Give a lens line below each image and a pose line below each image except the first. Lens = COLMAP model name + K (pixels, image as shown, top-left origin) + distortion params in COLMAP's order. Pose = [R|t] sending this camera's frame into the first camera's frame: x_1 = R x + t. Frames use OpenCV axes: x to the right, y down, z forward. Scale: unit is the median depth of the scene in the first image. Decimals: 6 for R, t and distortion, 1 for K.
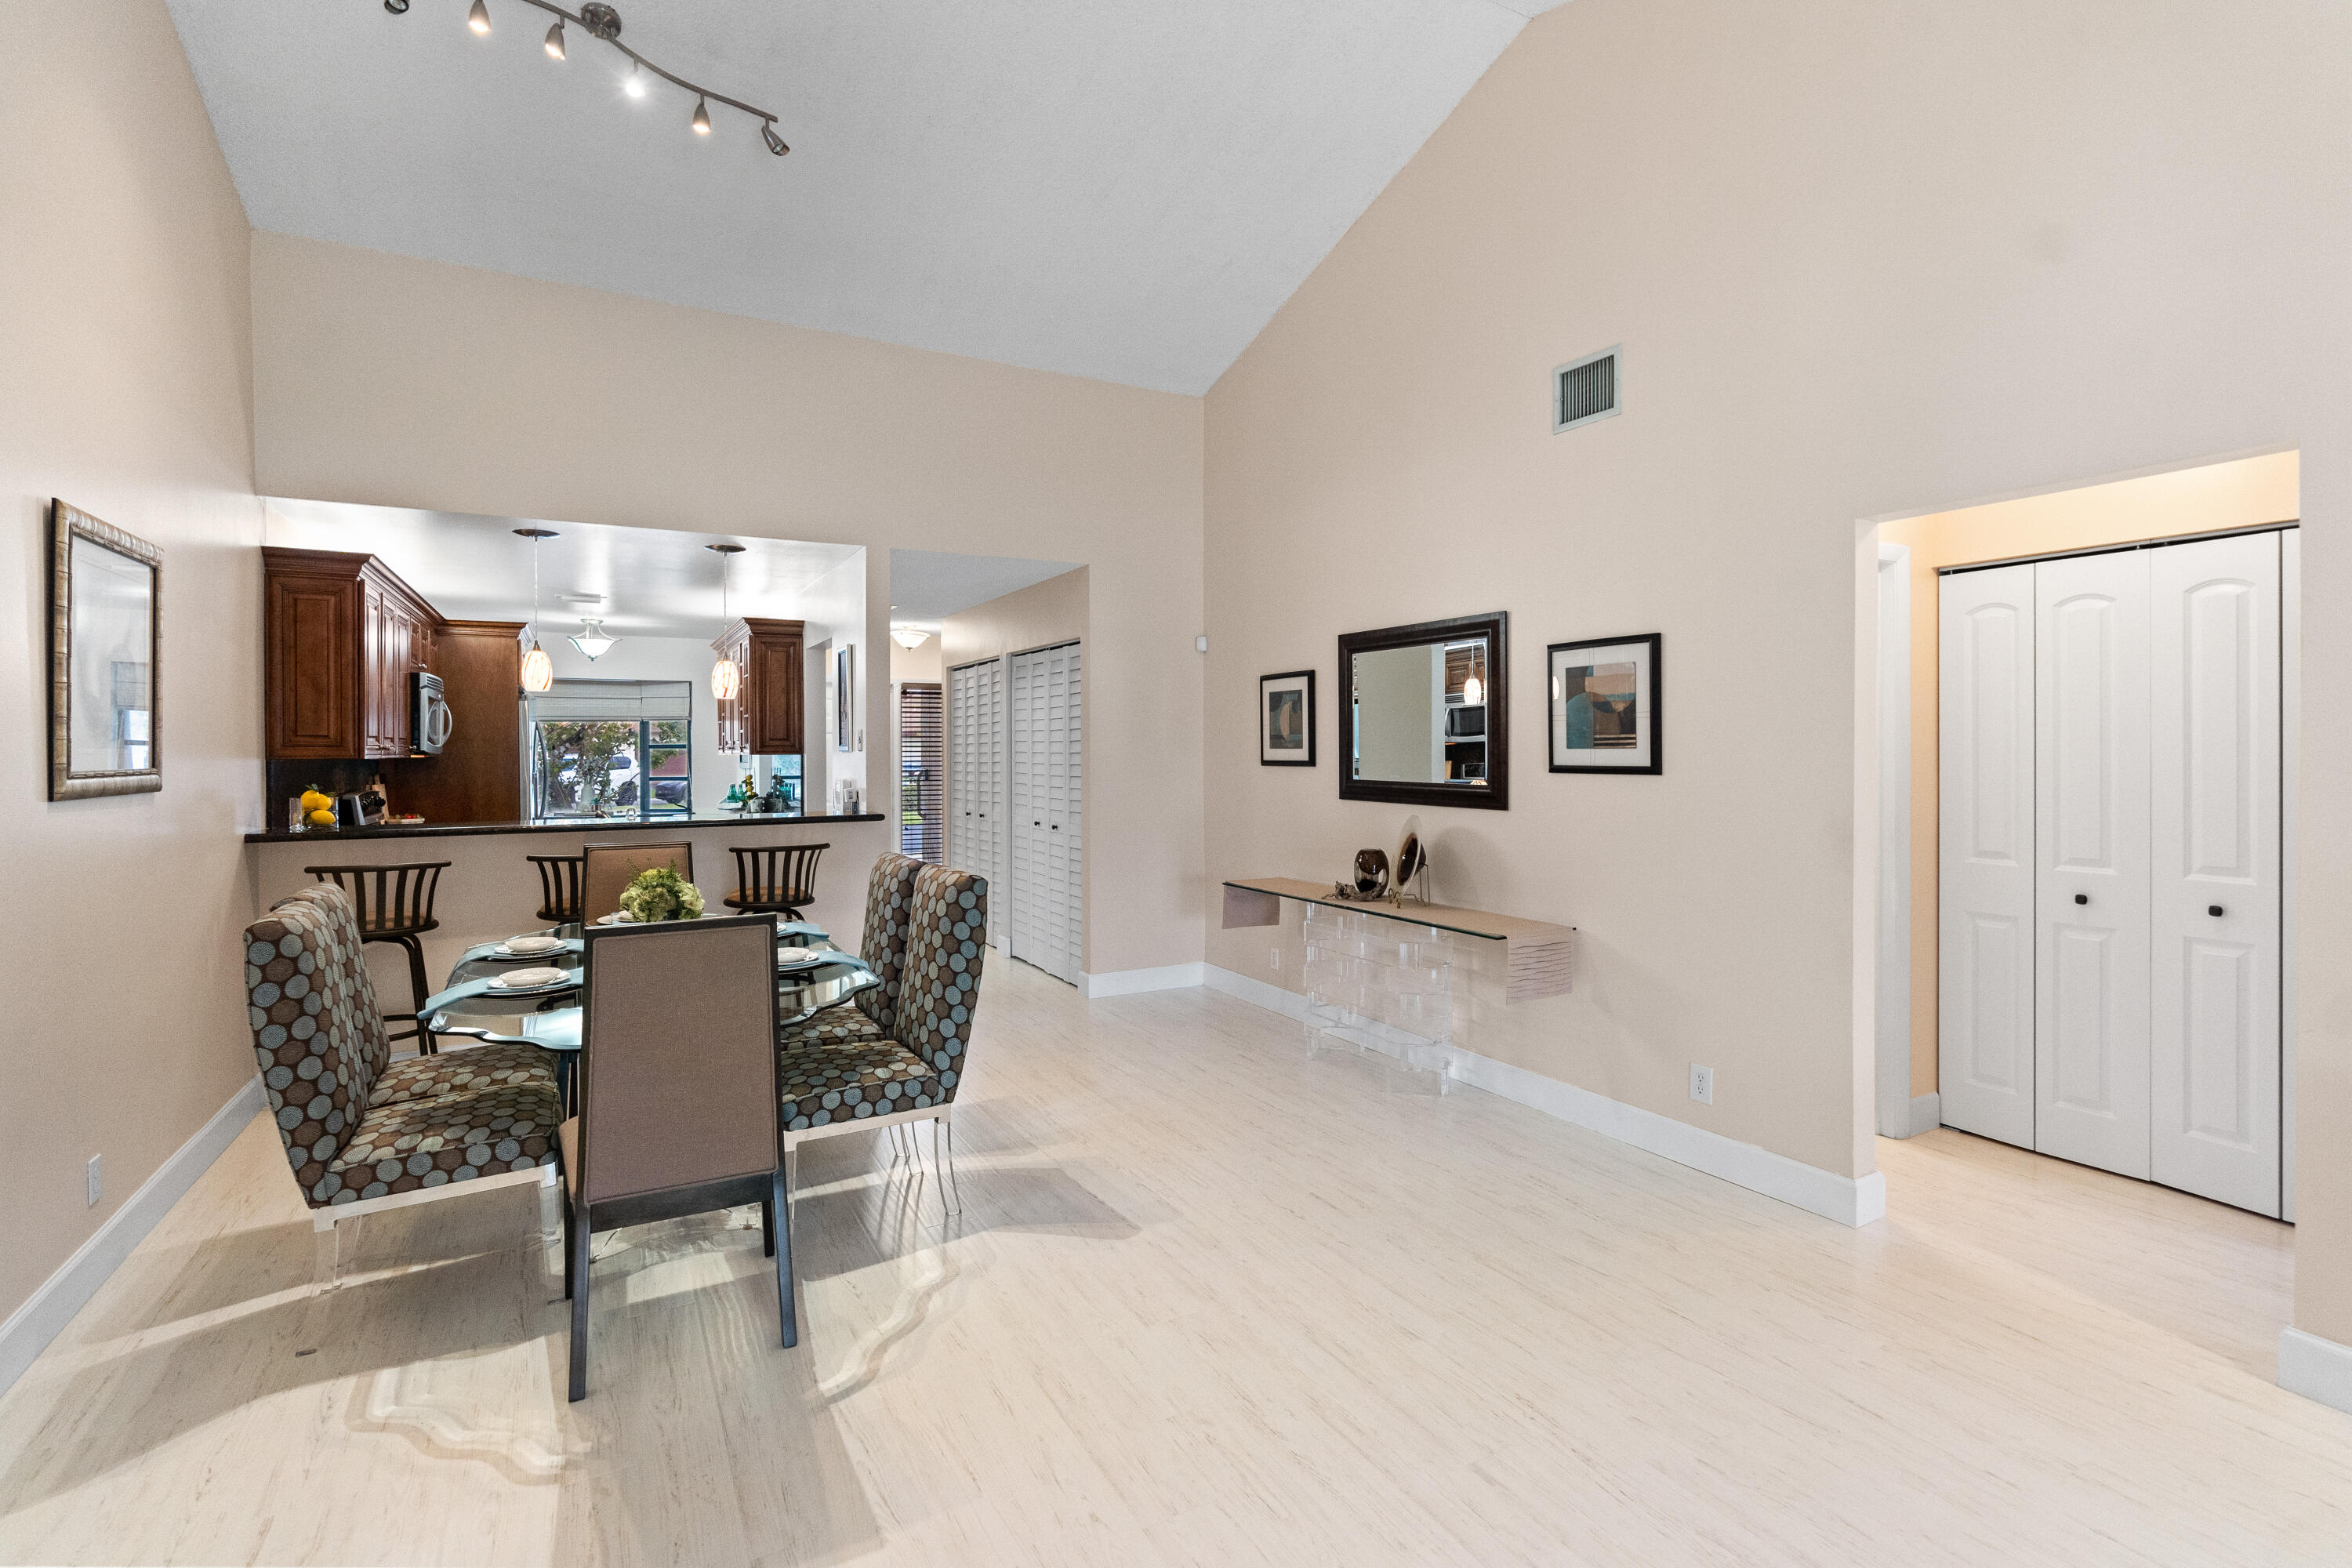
lens RADIAL K [[1079.1, 0, 1171.9], [0, 1079.1, 755.4], [0, 0, 1]] dist [-0.000636, 0.000303]
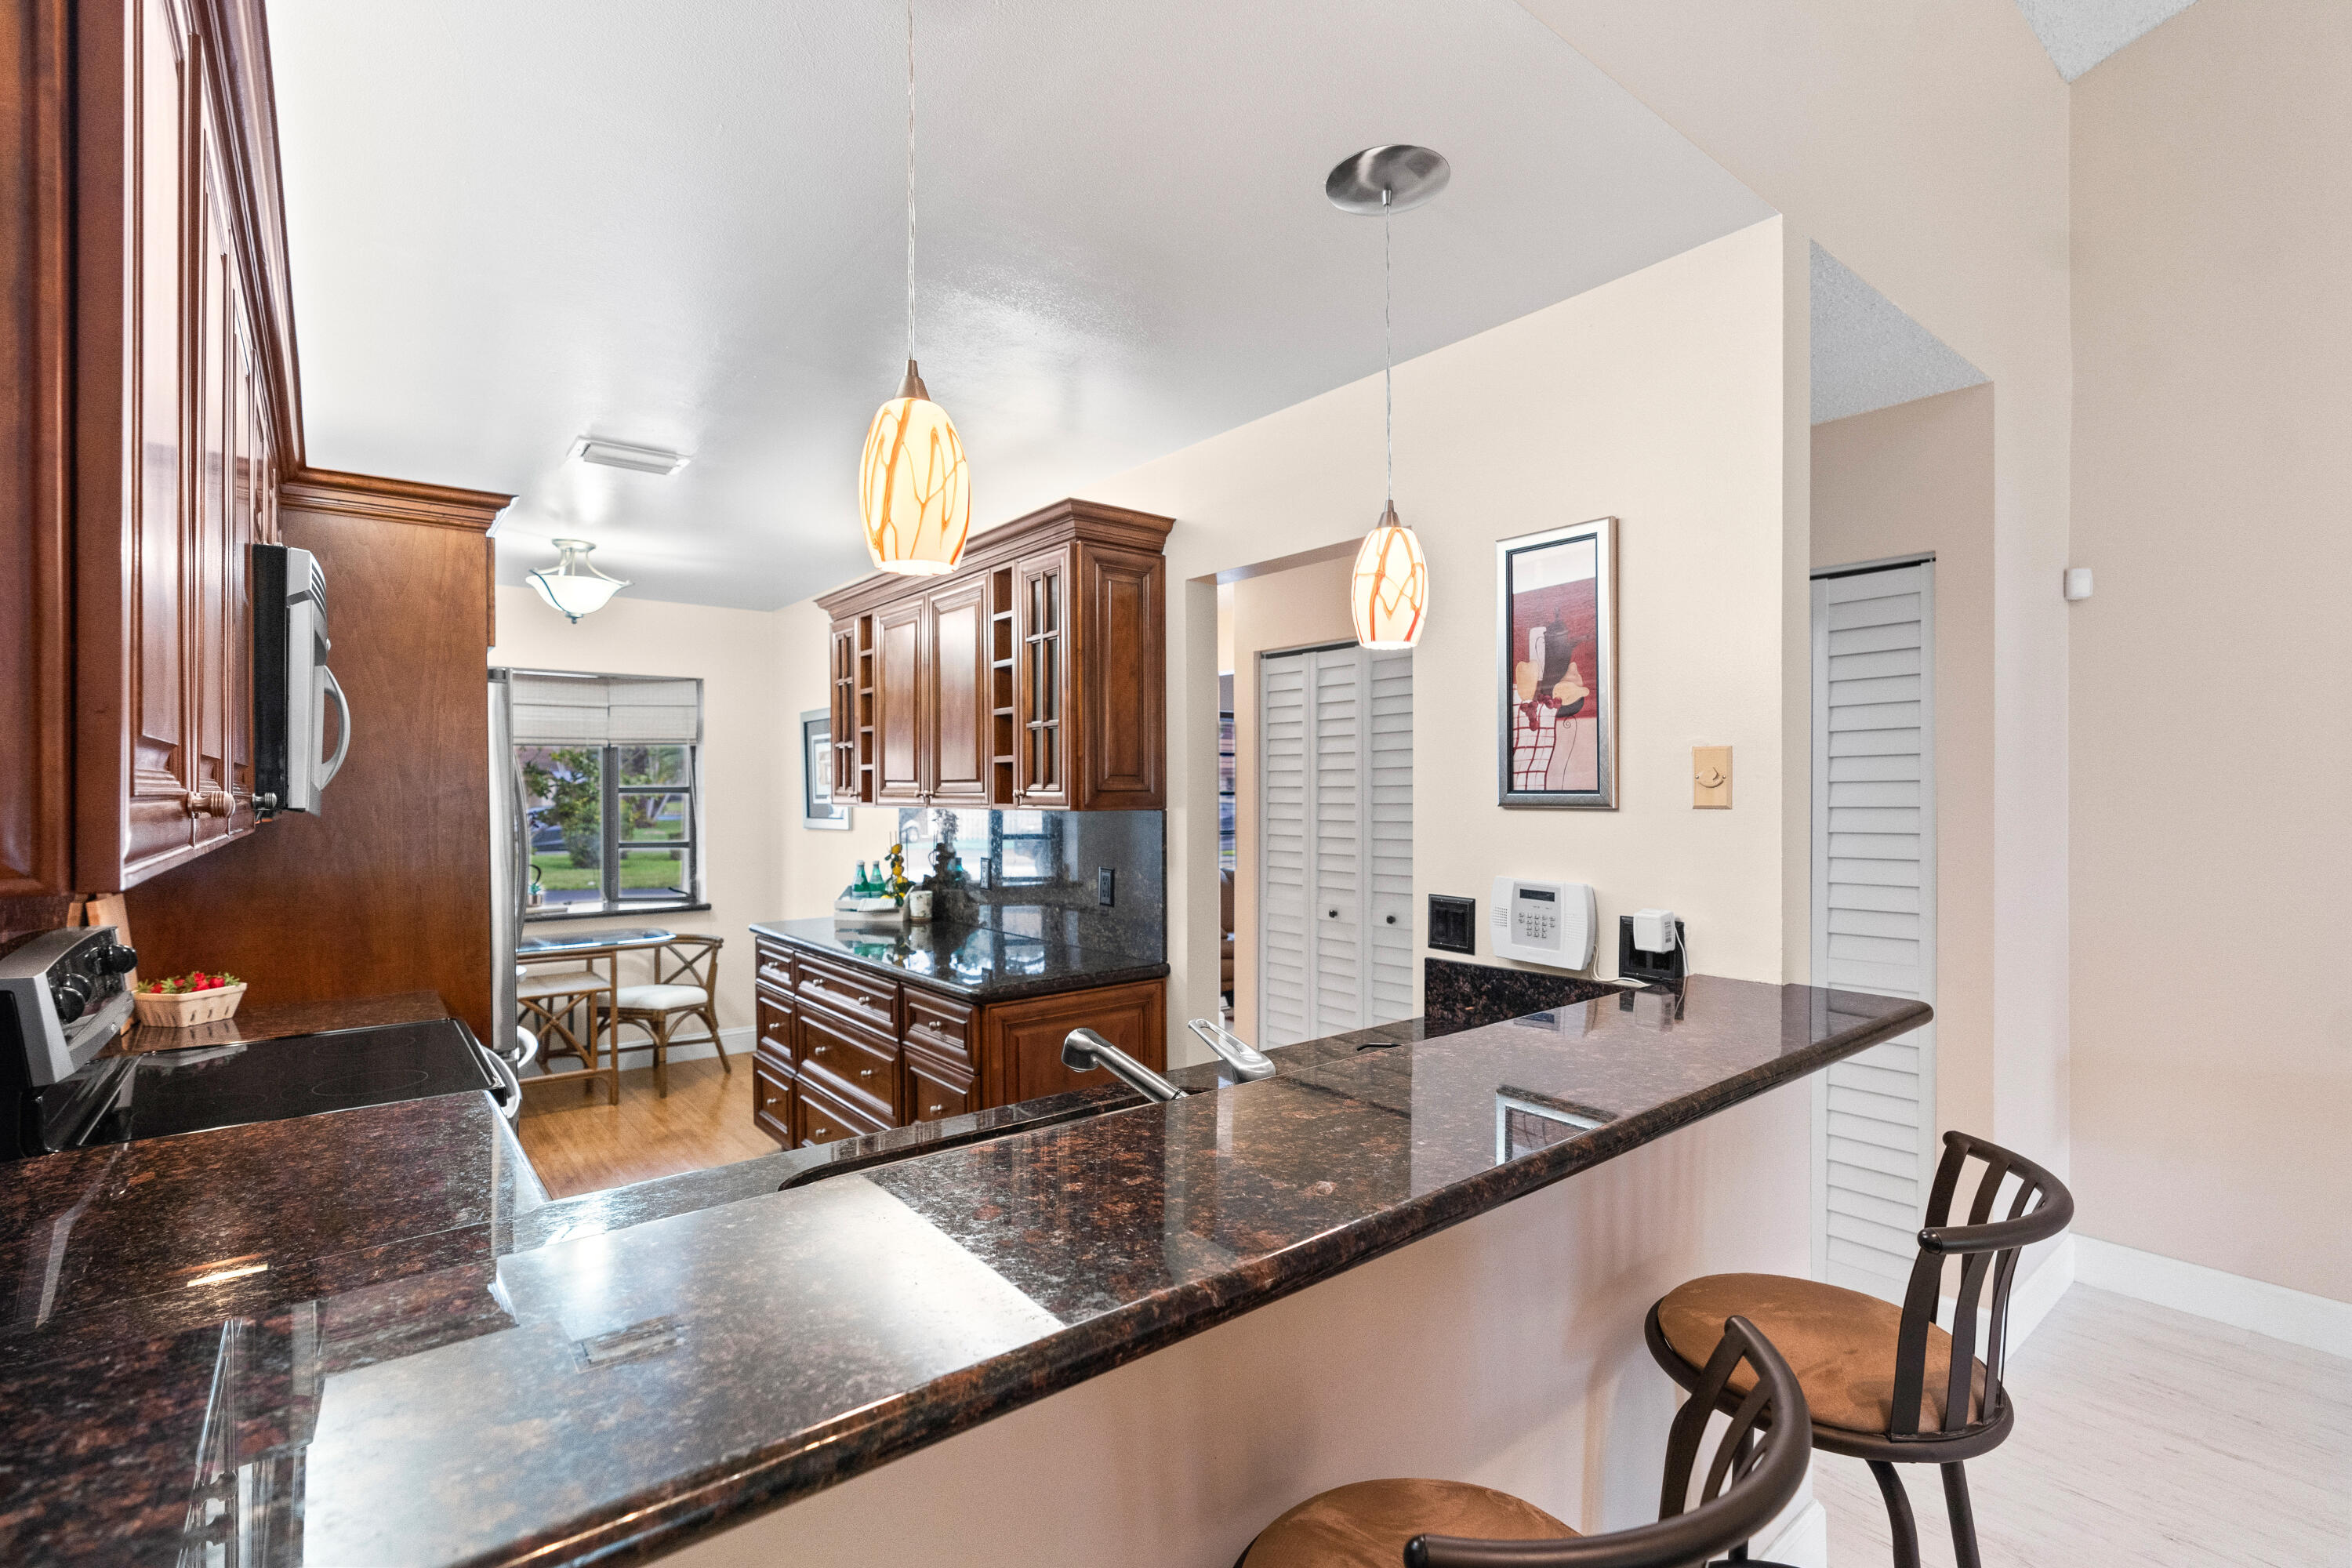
lens RADIAL K [[1063.9, 0, 1174.7], [0, 1063.9, 771.3], [0, 0, 1]] dist [-0.004471, -0.000440]
pose [[0.984650, 0.004049, 0.174491, -0.637337], [0.000031, 0.999727, -0.023371, -0.009603], [-0.174538, 0.023017, 0.984381, 0.842332]]
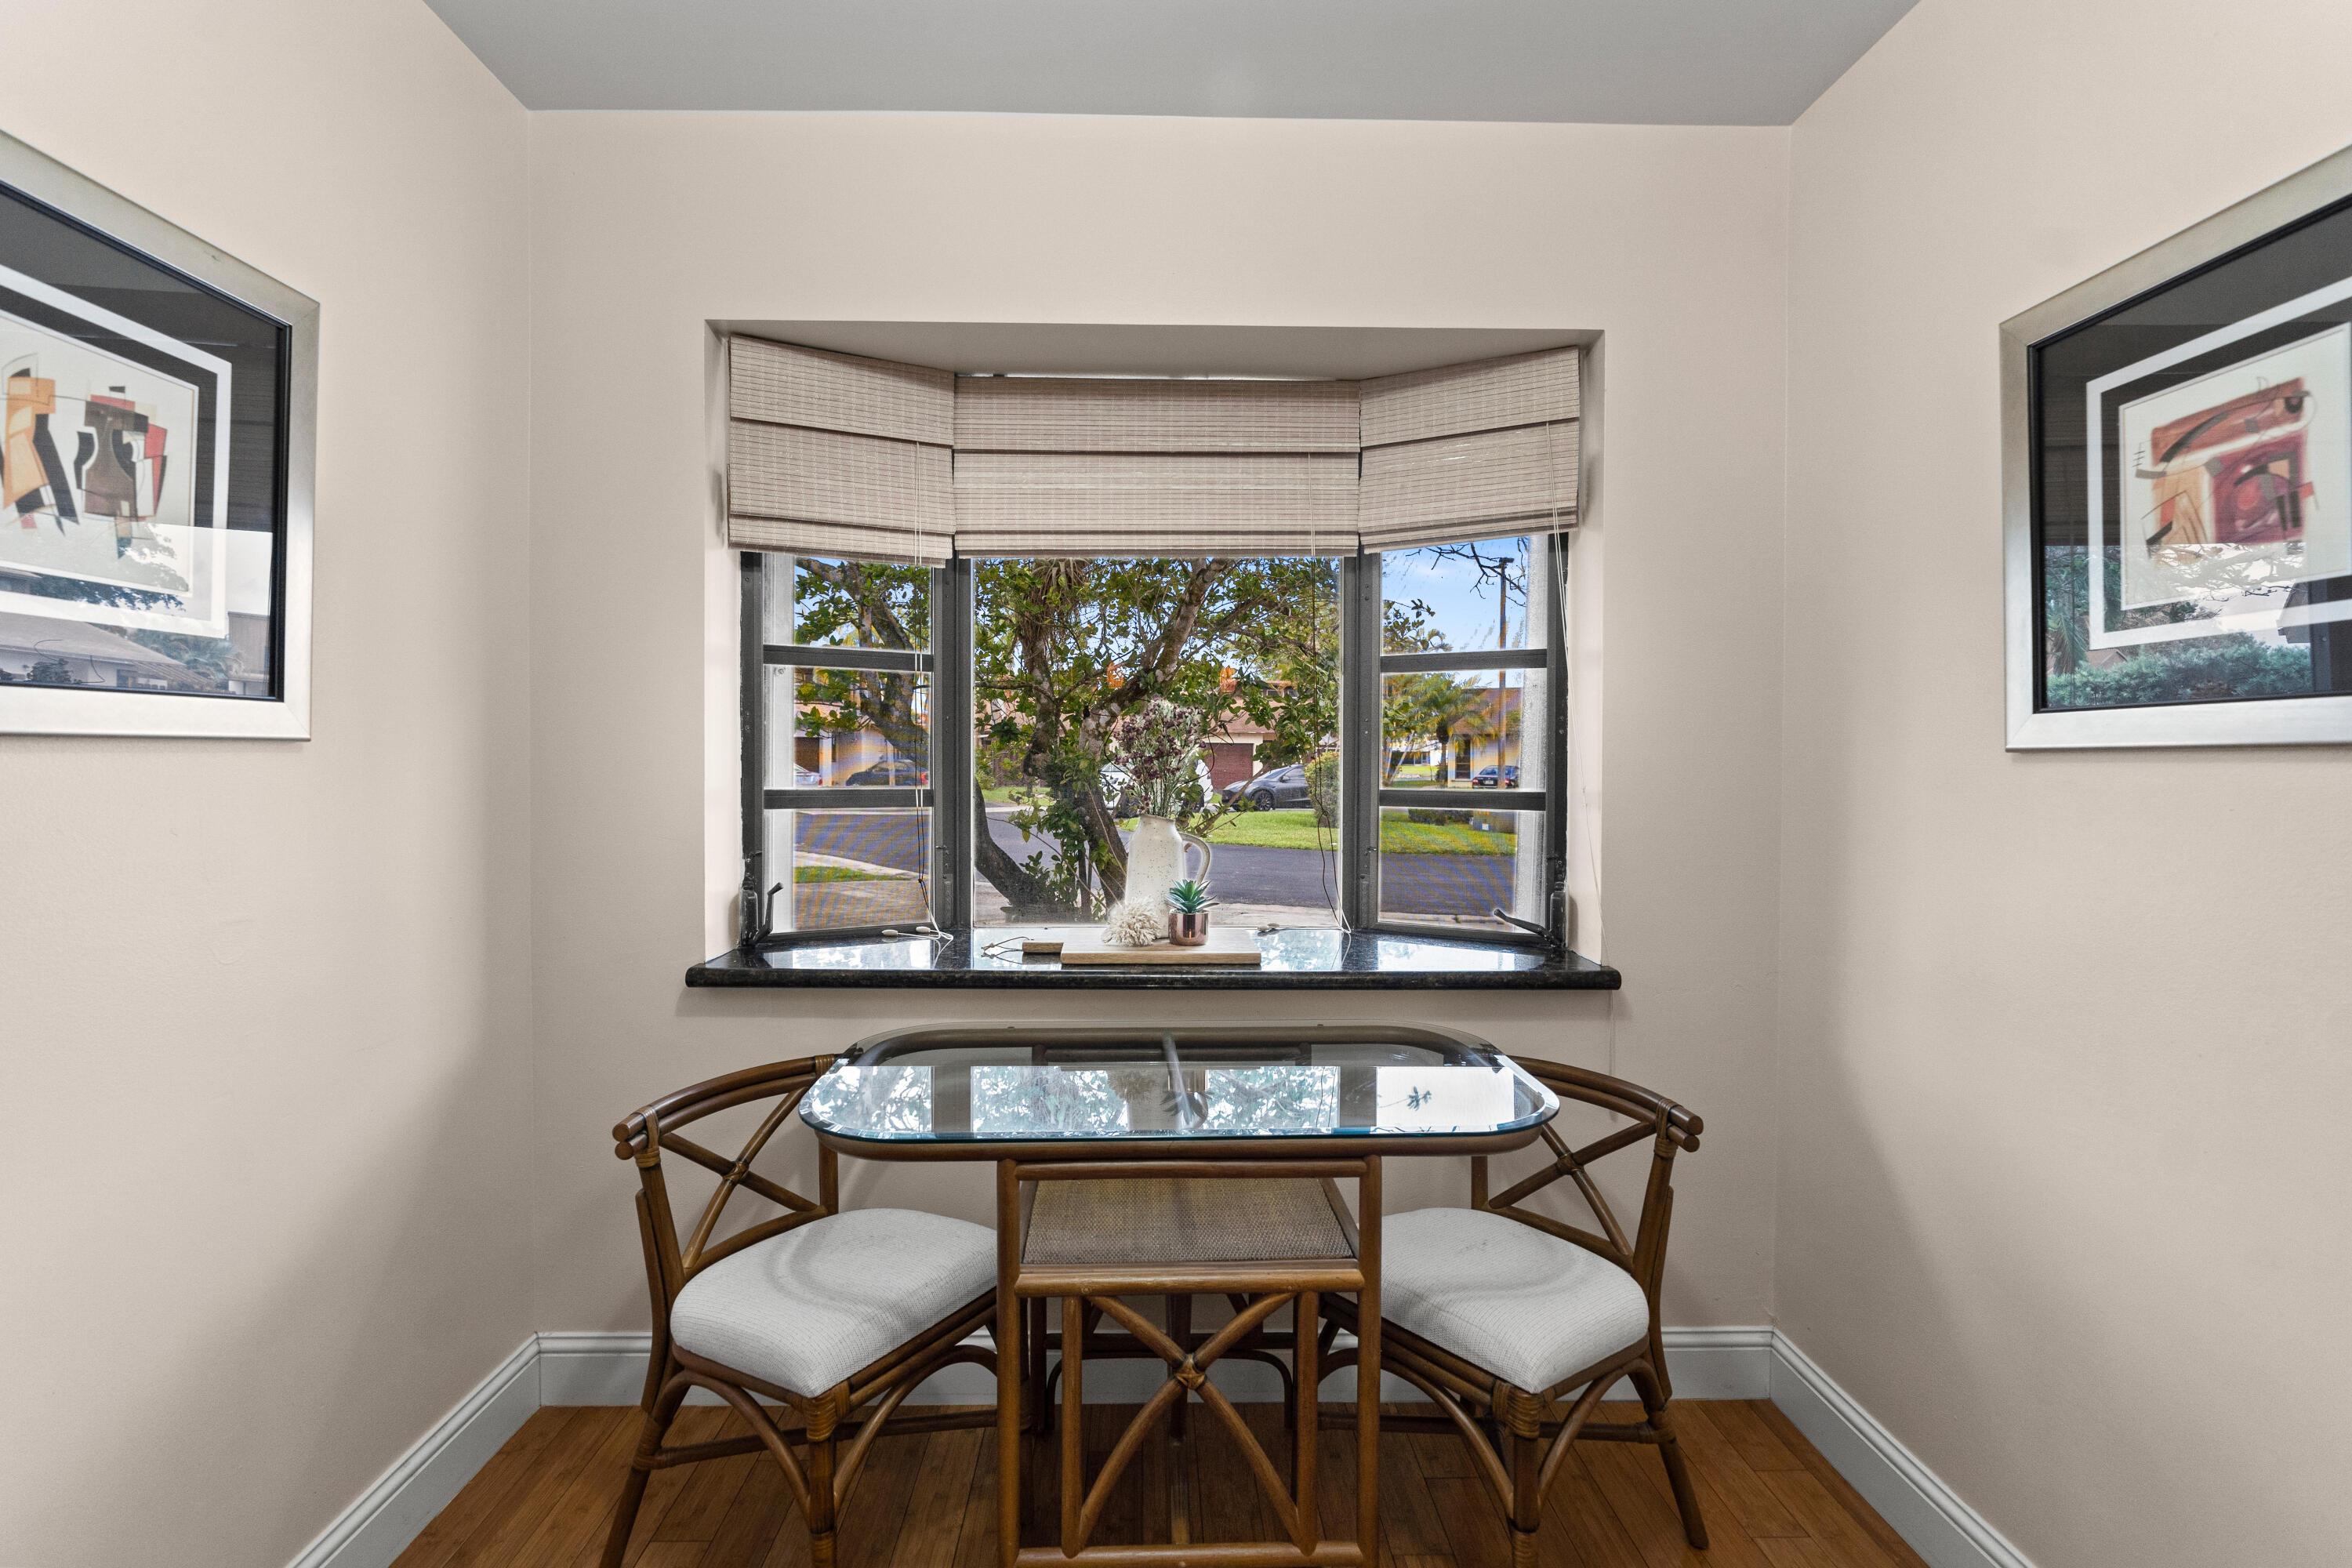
lens RADIAL K [[1061.7, 0, 1180.9], [0, 1061.7, 775.1], [0, 0, 1]] dist [-0.005222, 0.000140]
pose [[0.891106, 0.017052, -0.453475, -0.915576], [-0.011651, 0.999824, 0.014702, 0.029897], [0.453646, -0.007817, 0.891148, 1.690528]]
